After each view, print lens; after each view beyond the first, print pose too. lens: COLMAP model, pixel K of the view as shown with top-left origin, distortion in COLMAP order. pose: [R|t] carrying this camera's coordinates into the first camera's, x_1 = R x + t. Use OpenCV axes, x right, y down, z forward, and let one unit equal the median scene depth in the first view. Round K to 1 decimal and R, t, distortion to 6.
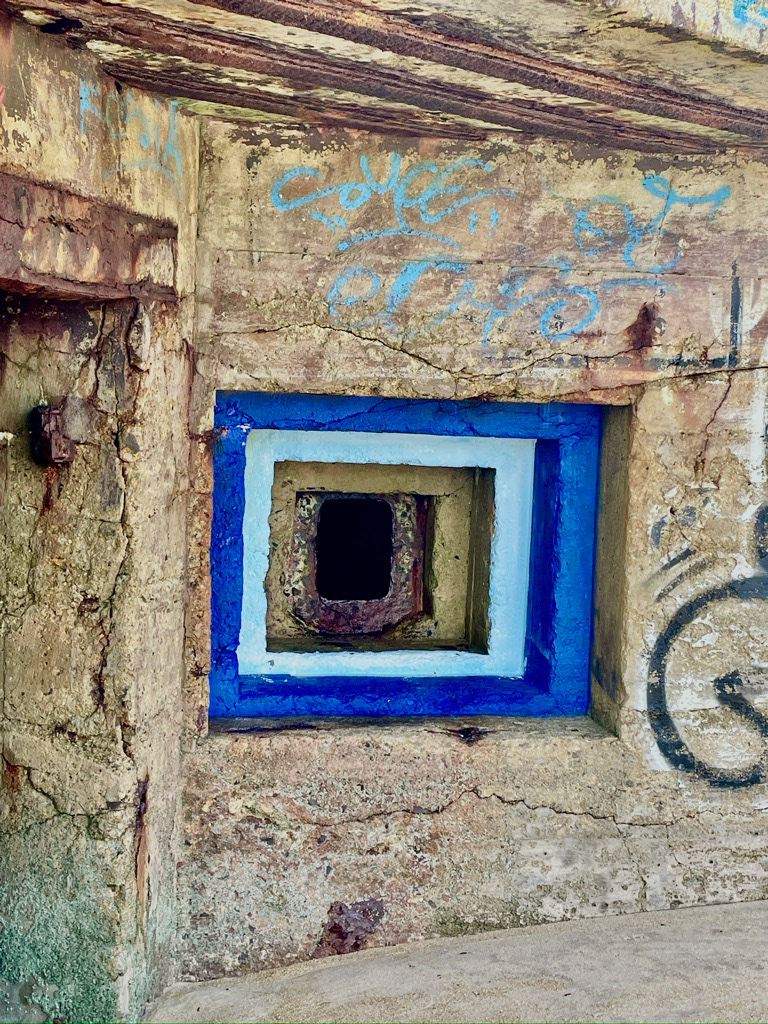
lens RADIAL K [[1521.9, 0, 384.0], [0, 1521.9, 511.4], [0, 0, 1]] dist [-0.006290, 0.000000]
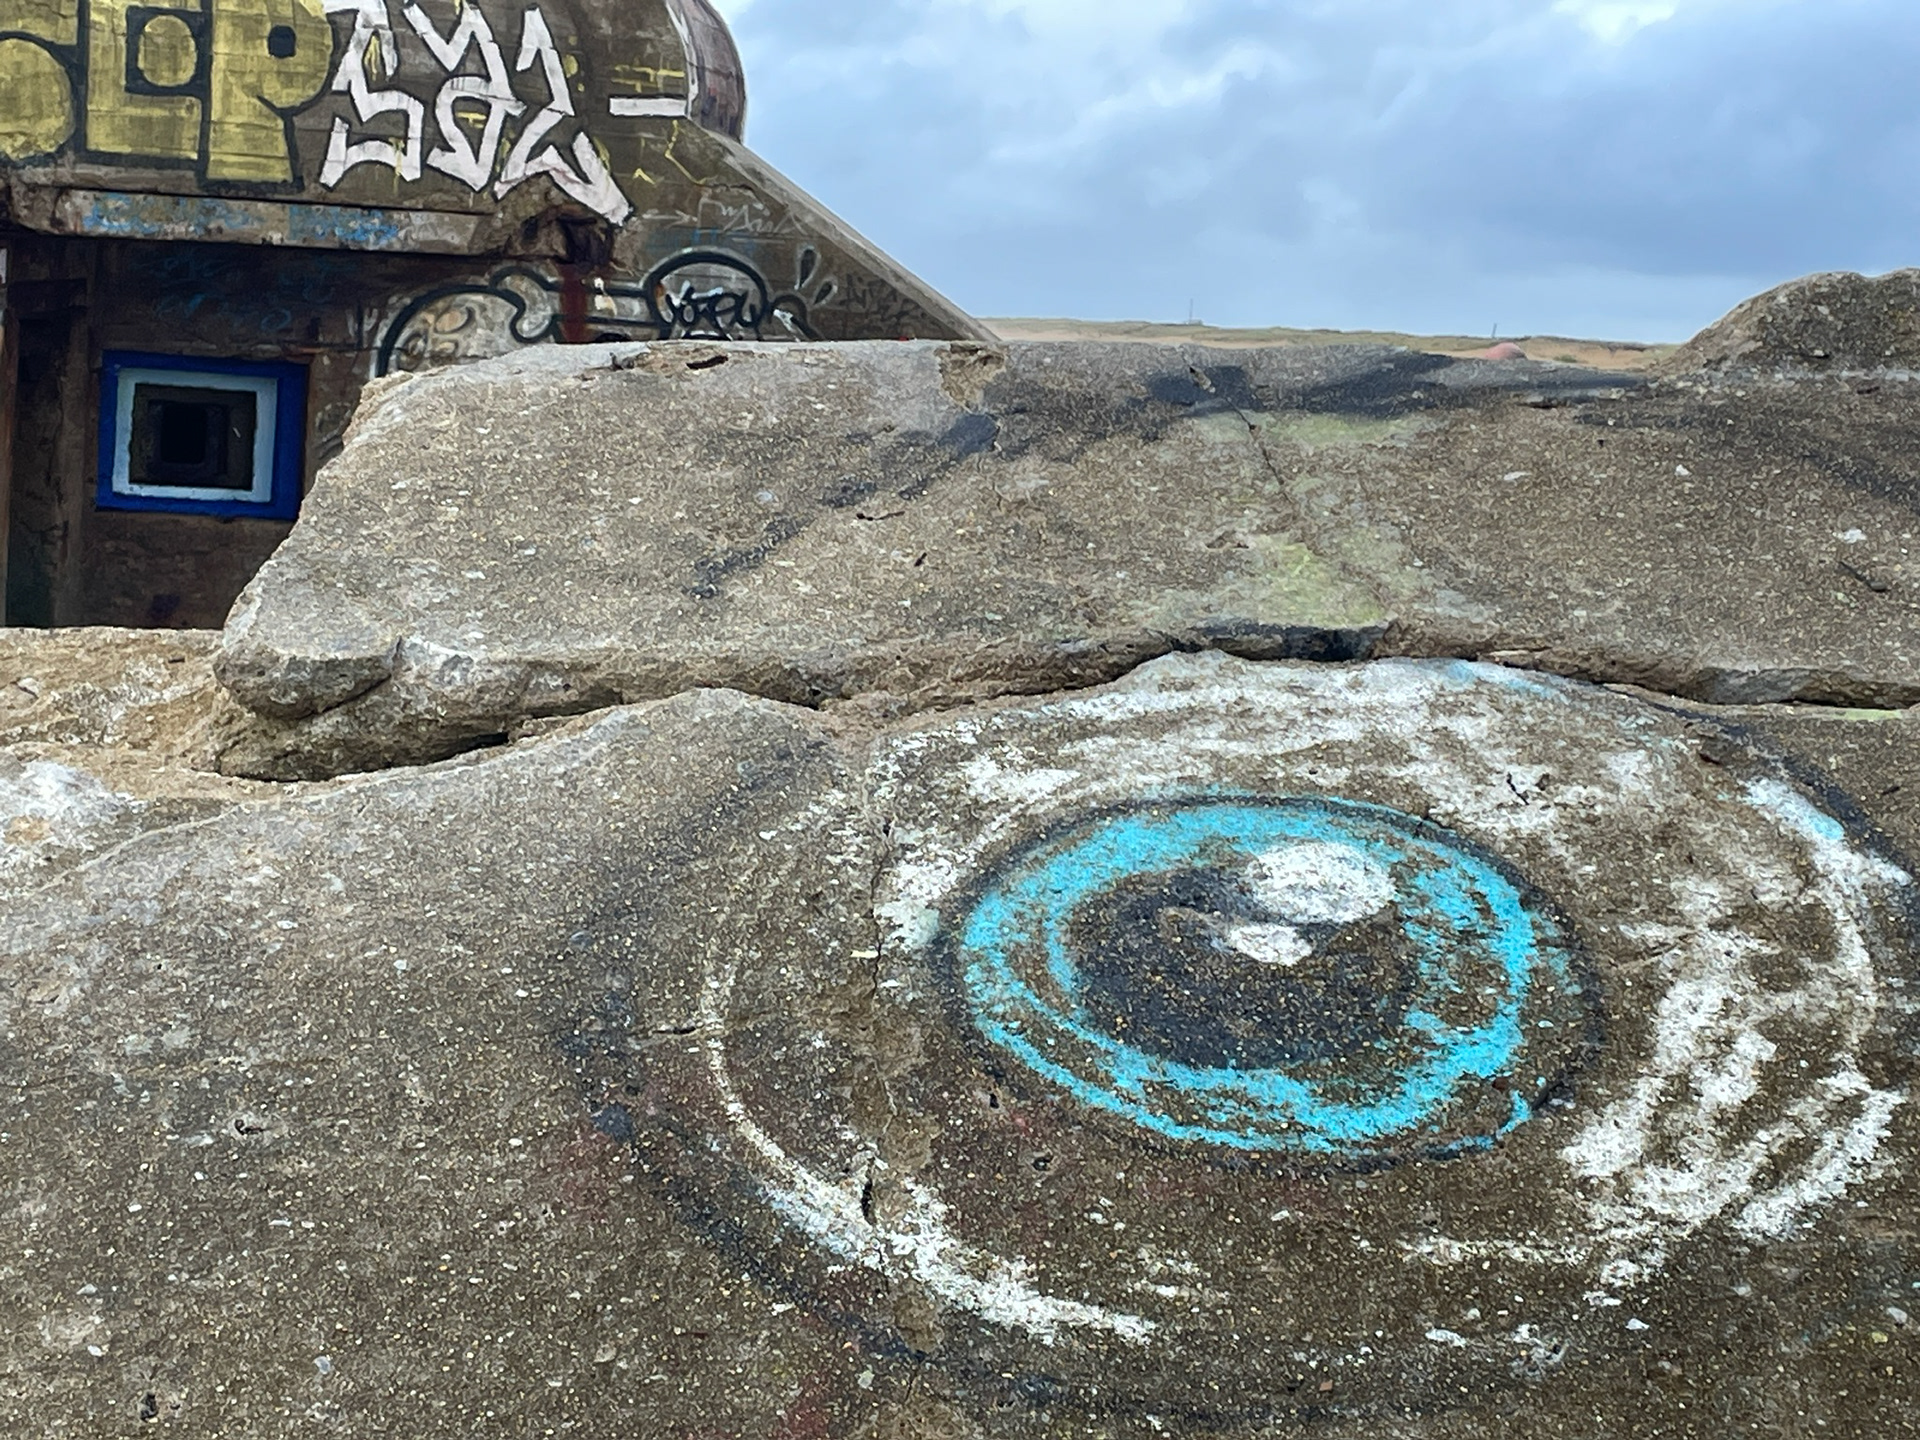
lens RADIAL K [[3663.4, 0, 959.4], [0, 3663.4, 719.7], [0, 0, 1]] dist [0.096323, 0.000000]
pose [[0.993182, 0.033692, 0.111602, 0.508113], [-0.038903, 0.998236, 0.044847, 0.158331], [-0.109894, -0.048883, 0.992740, -4.179696]]
